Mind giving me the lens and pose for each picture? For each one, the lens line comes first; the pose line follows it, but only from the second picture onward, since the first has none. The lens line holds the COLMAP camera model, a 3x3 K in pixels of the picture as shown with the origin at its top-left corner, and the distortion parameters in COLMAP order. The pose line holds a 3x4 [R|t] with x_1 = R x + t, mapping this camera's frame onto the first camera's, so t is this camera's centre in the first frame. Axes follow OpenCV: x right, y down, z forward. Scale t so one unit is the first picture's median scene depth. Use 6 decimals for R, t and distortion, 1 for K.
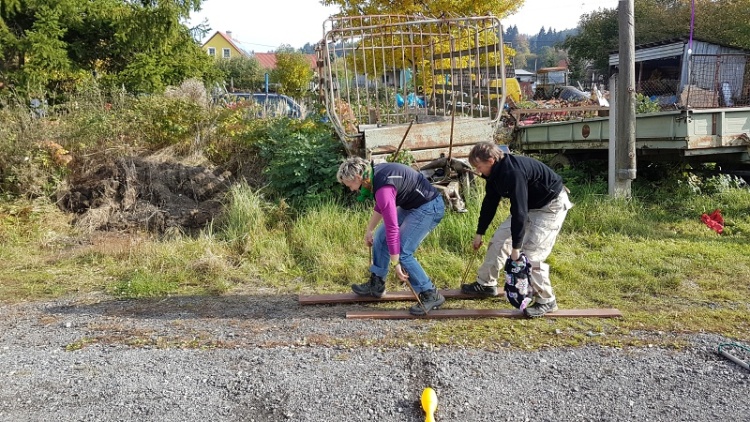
lens RADIAL K [[585.4, 0, 377.8], [0, 585.4, 219.7], [0, 0, 1]] dist [0.215736, -0.364739]
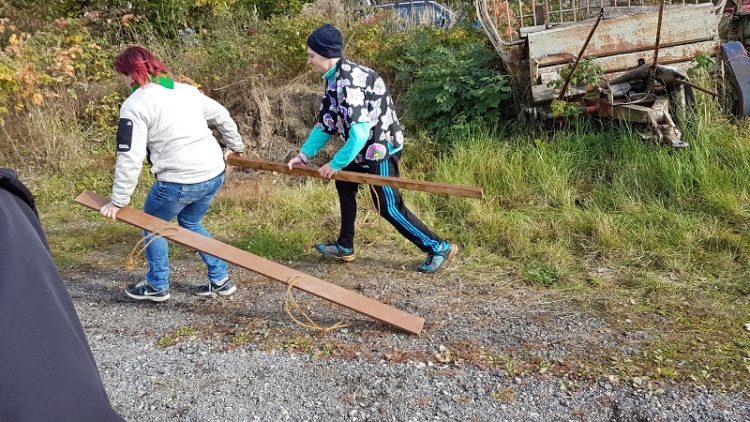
lens RADIAL K [[576.4, 0, 397.4], [0, 576.4, 210.9], [0, 0, 1]] dist [0.141223, -0.328204]
pose [[0.971669, -0.010293, -0.236122, -0.011855], [0.041764, 0.990807, 0.128675, -0.034625], [0.232627, -0.134891, 0.963166, 0.231373]]
